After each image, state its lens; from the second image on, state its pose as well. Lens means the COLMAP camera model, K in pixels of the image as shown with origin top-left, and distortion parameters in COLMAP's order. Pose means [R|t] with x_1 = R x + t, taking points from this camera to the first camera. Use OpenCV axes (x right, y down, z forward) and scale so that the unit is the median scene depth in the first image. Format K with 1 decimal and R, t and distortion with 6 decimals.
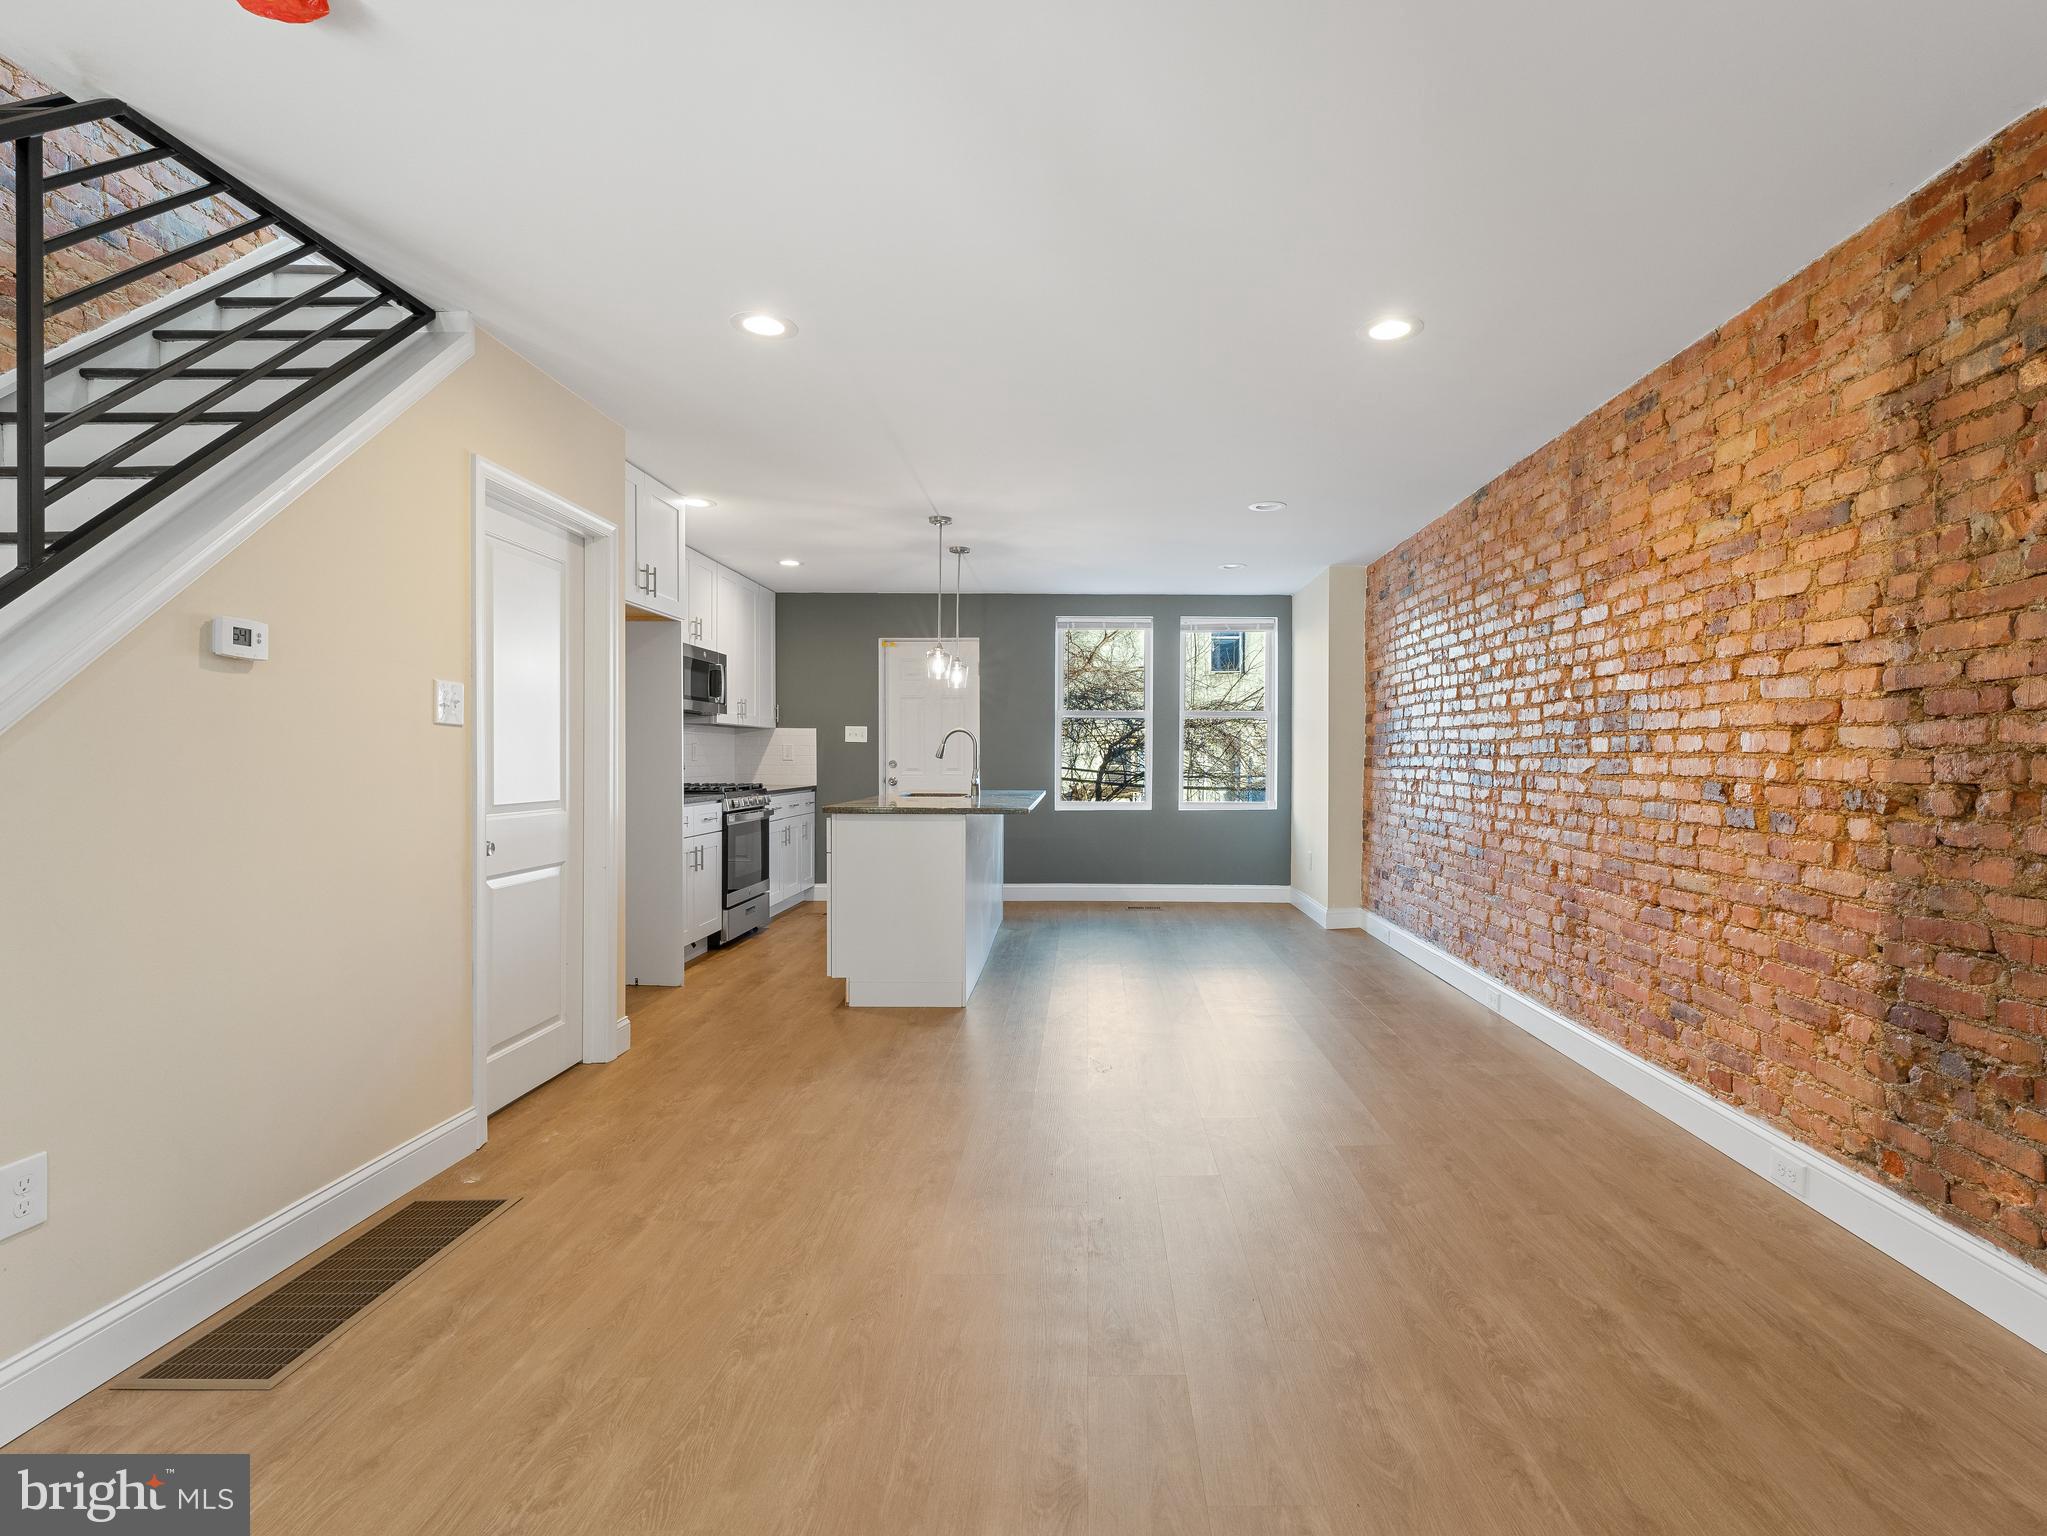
lens RADIAL K [[990.0, 0, 1091.4], [0, 990.0, 768.1], [0, 0, 1]] dist [-0.000670, -0.000464]
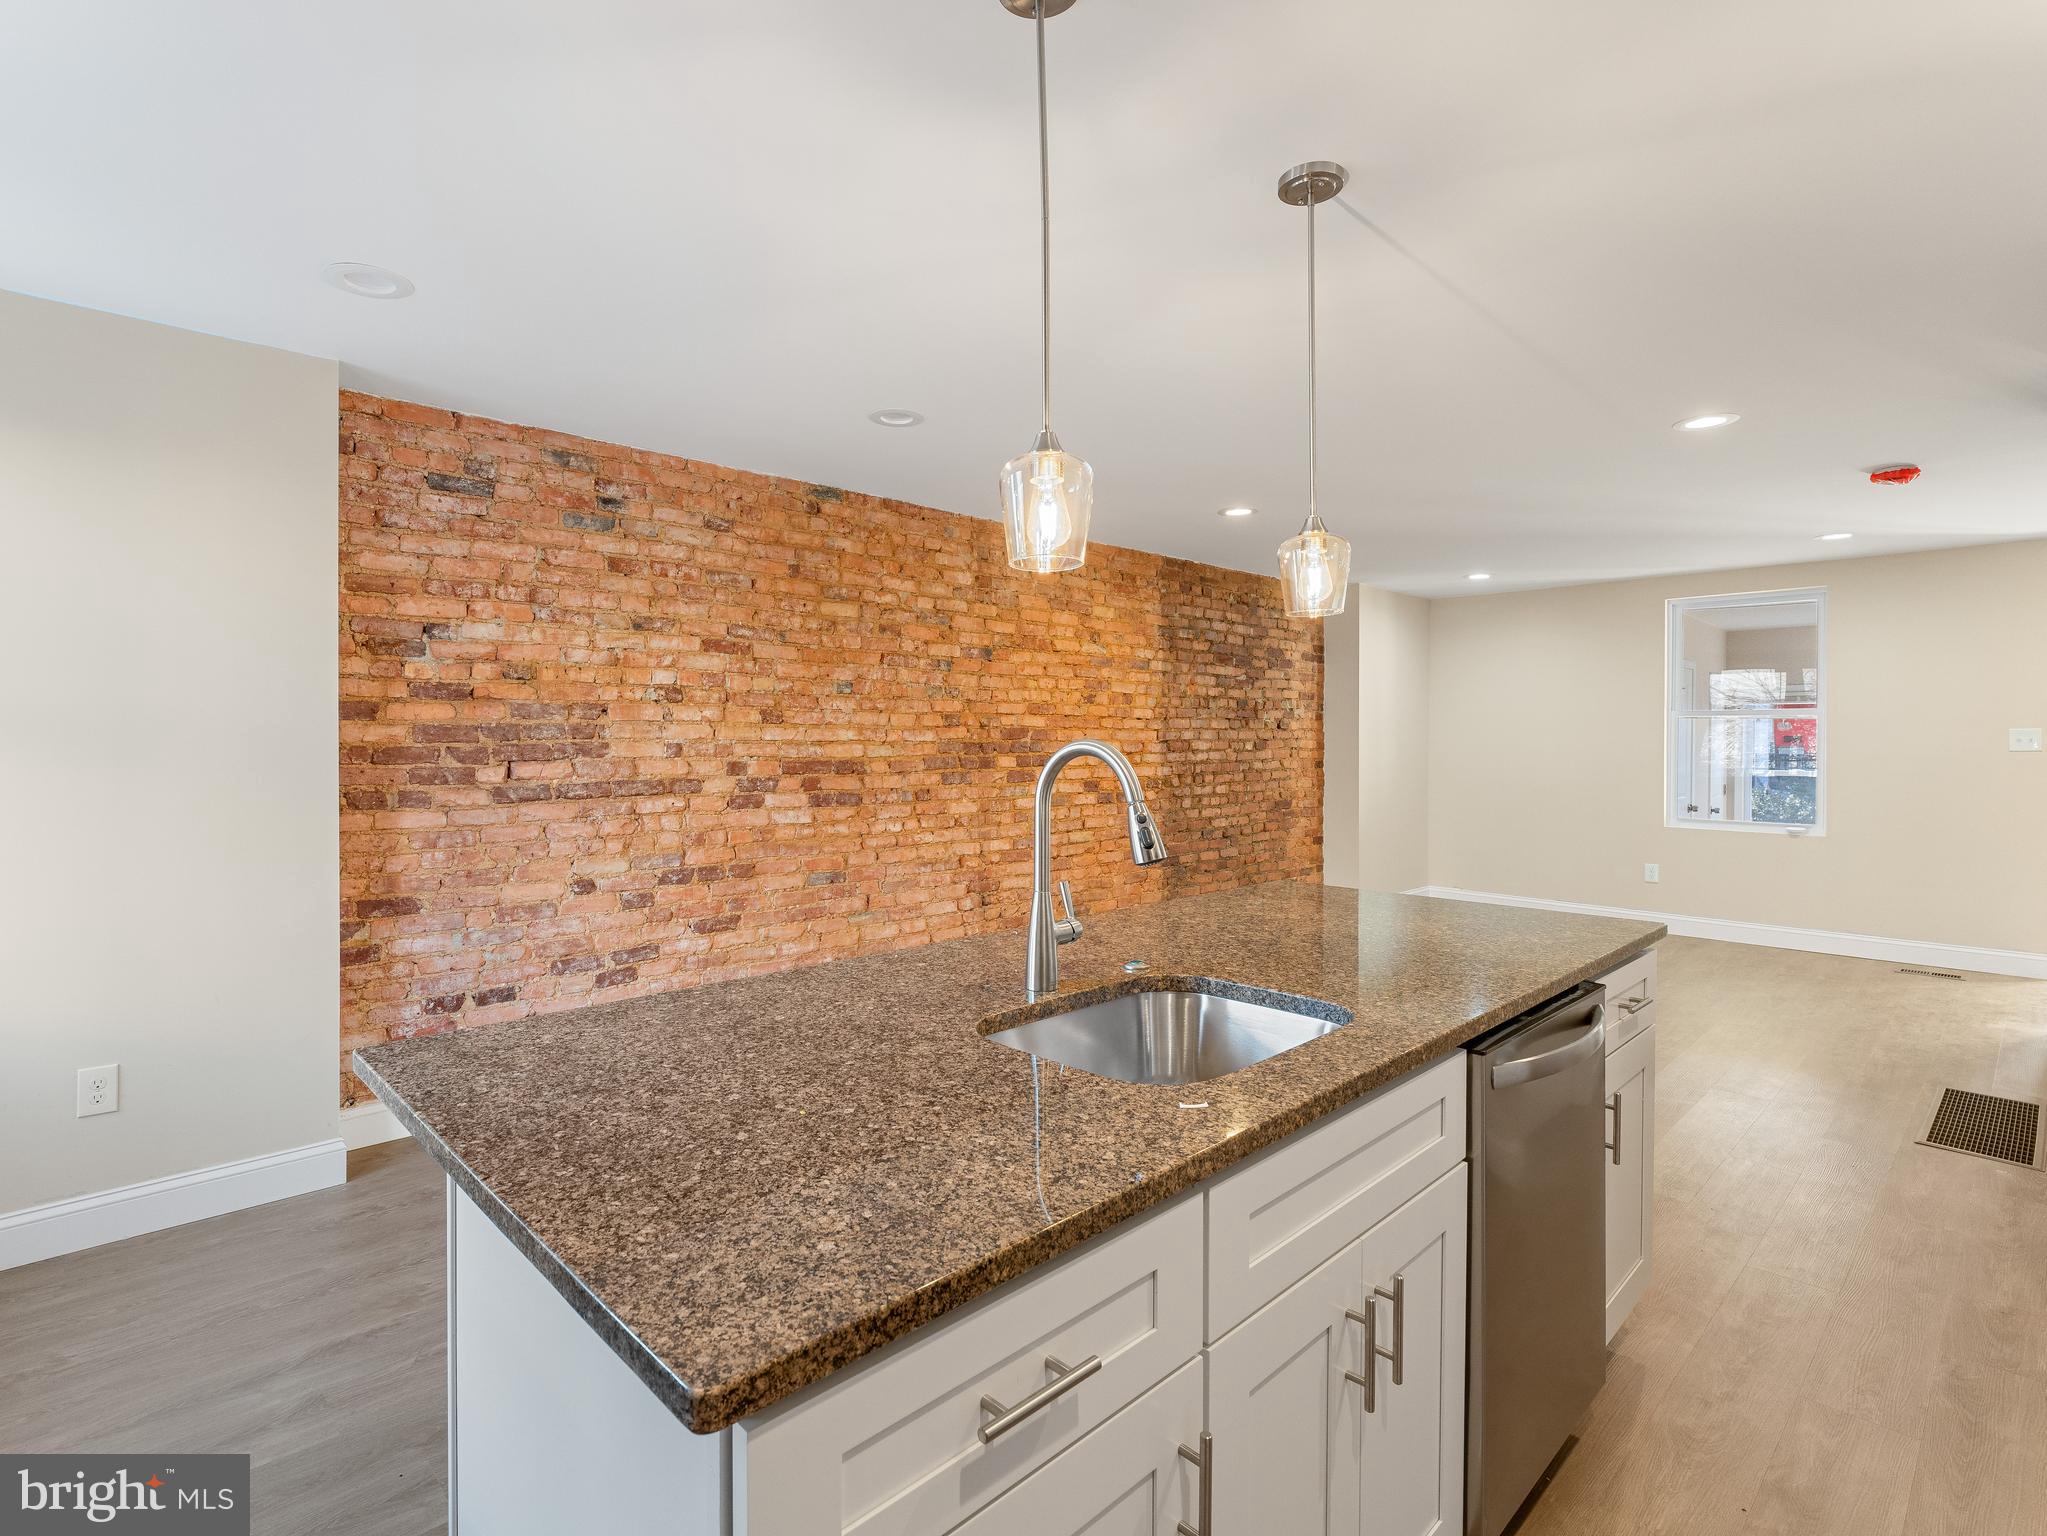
lens RADIAL K [[1001.3, 0, 966.0], [0, 1001.3, 749.3], [0, 0, 1]] dist [-0.000045, 0.000479]
pose [[-0.671696, -0.013871, 0.740697, -0.554587], [0.004174, 0.999738, 0.022507, -0.080311], [-0.740815, 0.018210, -0.671462, 2.174630]]
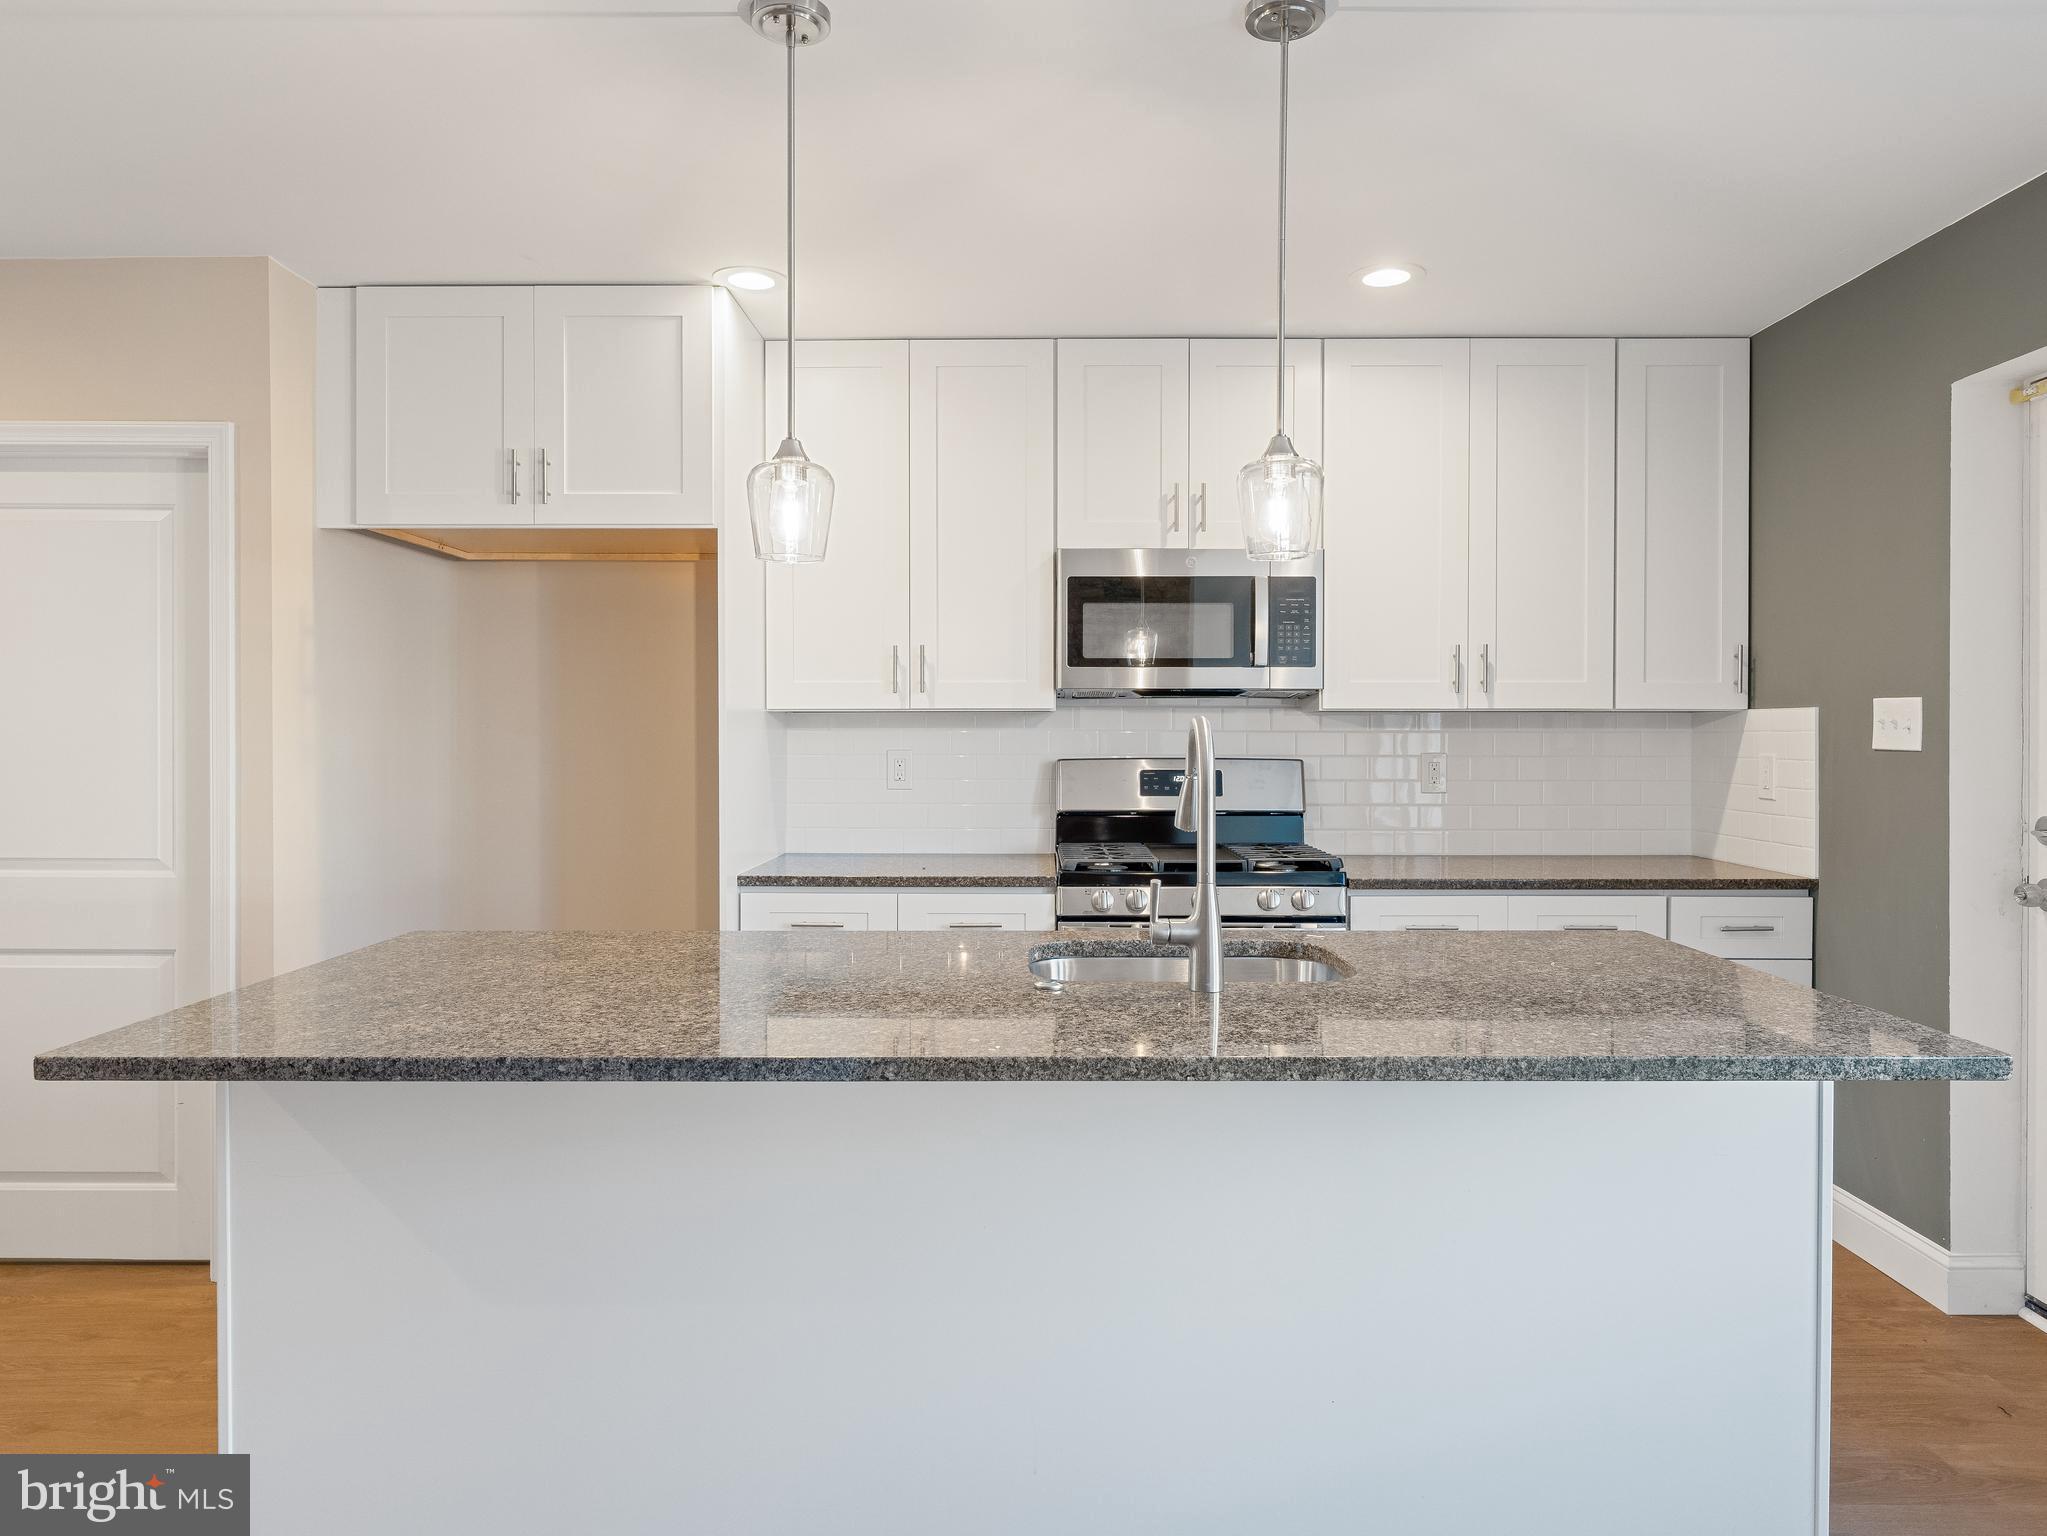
lens RADIAL K [[1286.1, 0, 1034.5], [0, 1286.1, 744.1], [0, 0, 1]] dist [0.000834, -0.002390]
pose [[-0.010265, 0.004485, -0.999937, 0.369090], [-0.012134, 0.999916, 0.004609, -0.062714], [0.999874, 0.012181, -0.010210, 1.745486]]
